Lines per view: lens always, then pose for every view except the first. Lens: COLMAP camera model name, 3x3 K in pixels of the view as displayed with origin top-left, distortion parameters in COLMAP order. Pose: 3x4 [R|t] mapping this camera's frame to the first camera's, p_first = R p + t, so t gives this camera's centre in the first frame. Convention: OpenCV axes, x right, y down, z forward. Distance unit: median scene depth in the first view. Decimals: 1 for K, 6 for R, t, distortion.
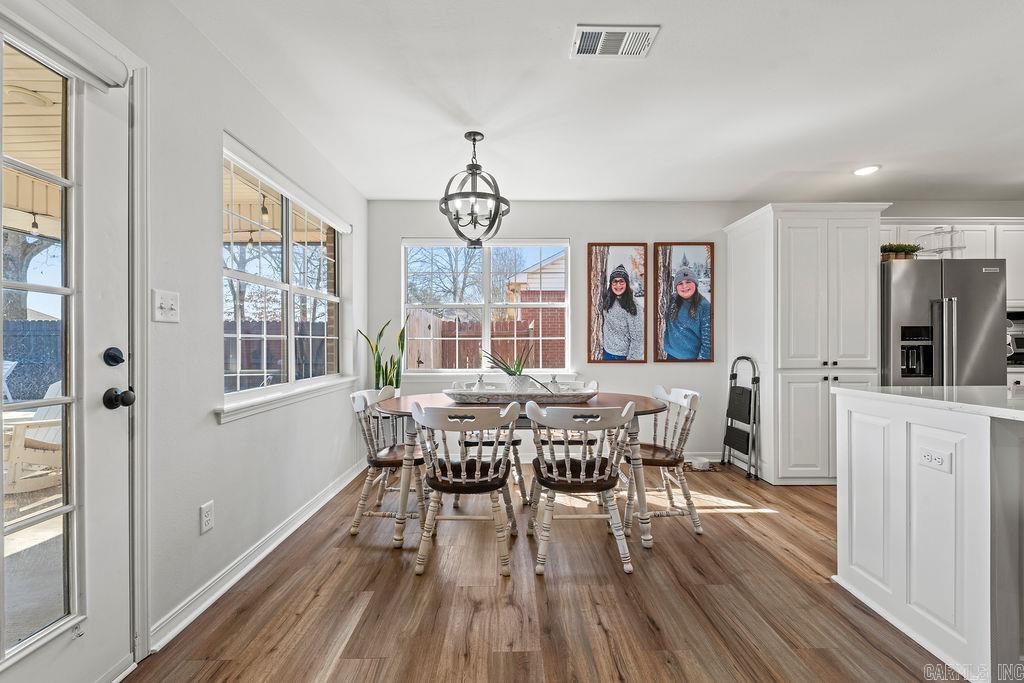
lens RADIAL K [[418.4, 0, 512.0], [0, 418.4, 345.1], [0, 0, 1]] dist [0.005830, -0.002967]
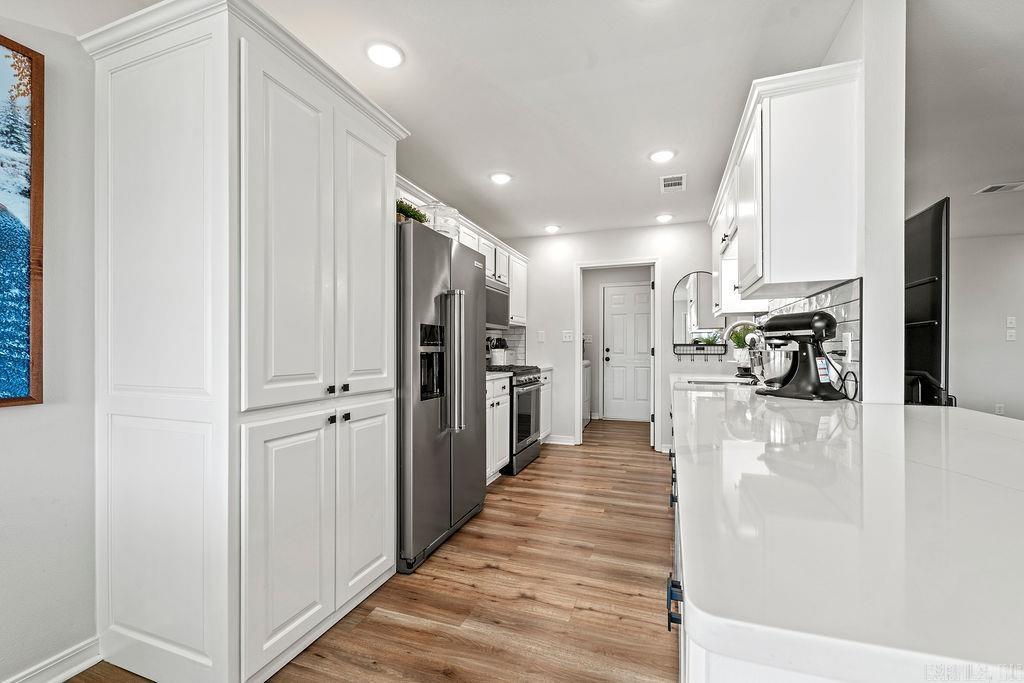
lens RADIAL K [[418.4, 0, 514.1], [0, 418.4, 350.5], [0, 0, 1]] dist [0.005830, -0.002967]
pose [[0.350225, 0.000929, 0.936665, 0.390150], [-0.001145, 0.999999, -0.000564, -0.003184], [-0.936665, -0.000875, 0.350226, 0.682848]]
